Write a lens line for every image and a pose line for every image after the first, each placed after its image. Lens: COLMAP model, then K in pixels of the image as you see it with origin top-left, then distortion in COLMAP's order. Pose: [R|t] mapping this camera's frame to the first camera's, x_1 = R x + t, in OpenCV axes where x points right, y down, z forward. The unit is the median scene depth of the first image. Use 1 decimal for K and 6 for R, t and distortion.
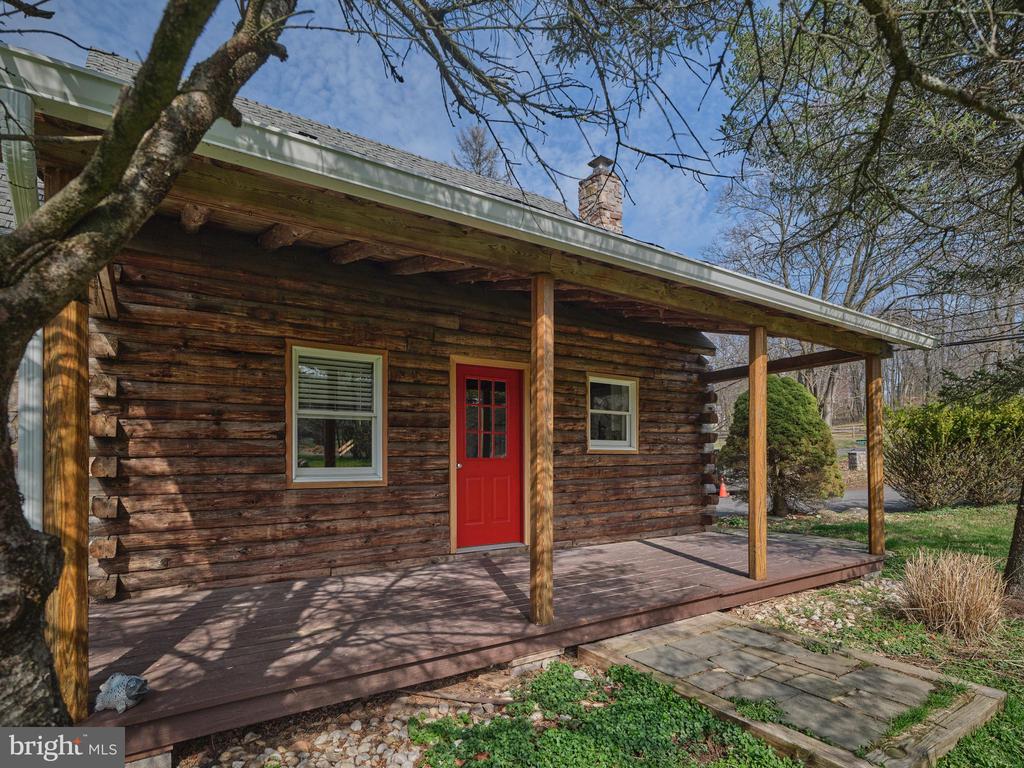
lens RADIAL K [[569.6, 0, 510.0], [0, 569.6, 391.5], [0, 0, 1]] dist [-0.000353, 0.000883]
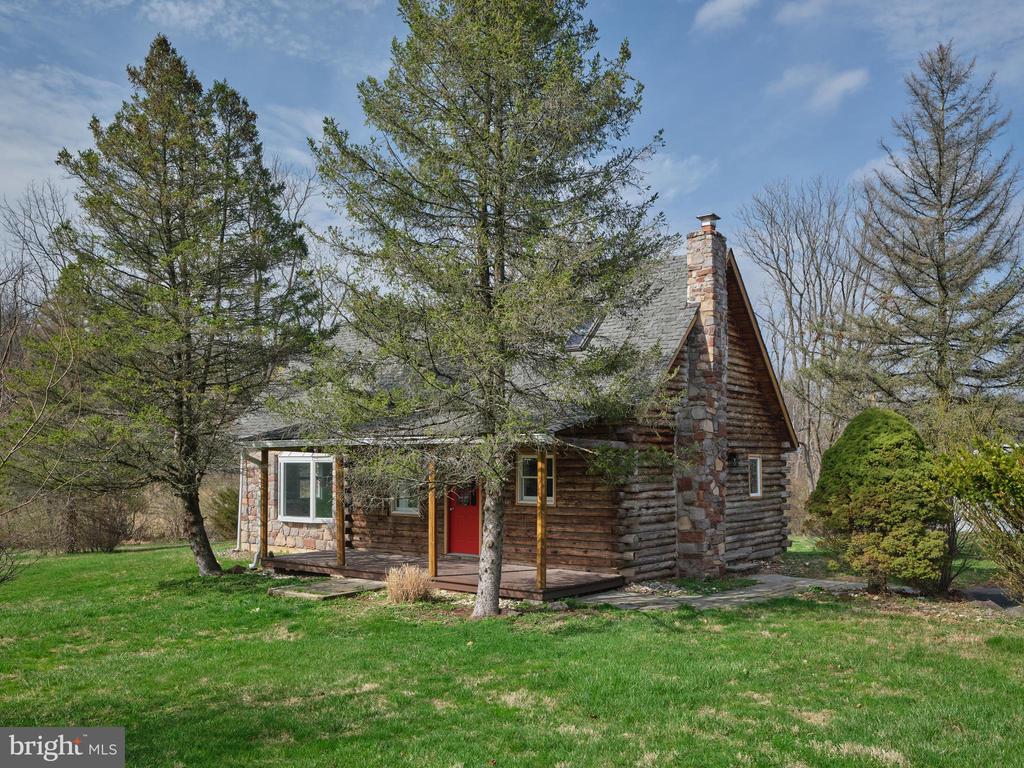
lens RADIAL K [[835.3, 0, 512.8], [0, 835.3, 383.8], [0, 0, 1]] dist [-0.005480, -0.002109]
pose [[0.290637, -0.103660, -0.951202, 3.165749], [0.096609, 0.992213, -0.078611, -0.056051], [0.951944, -0.069048, 0.298388, 0.464765]]
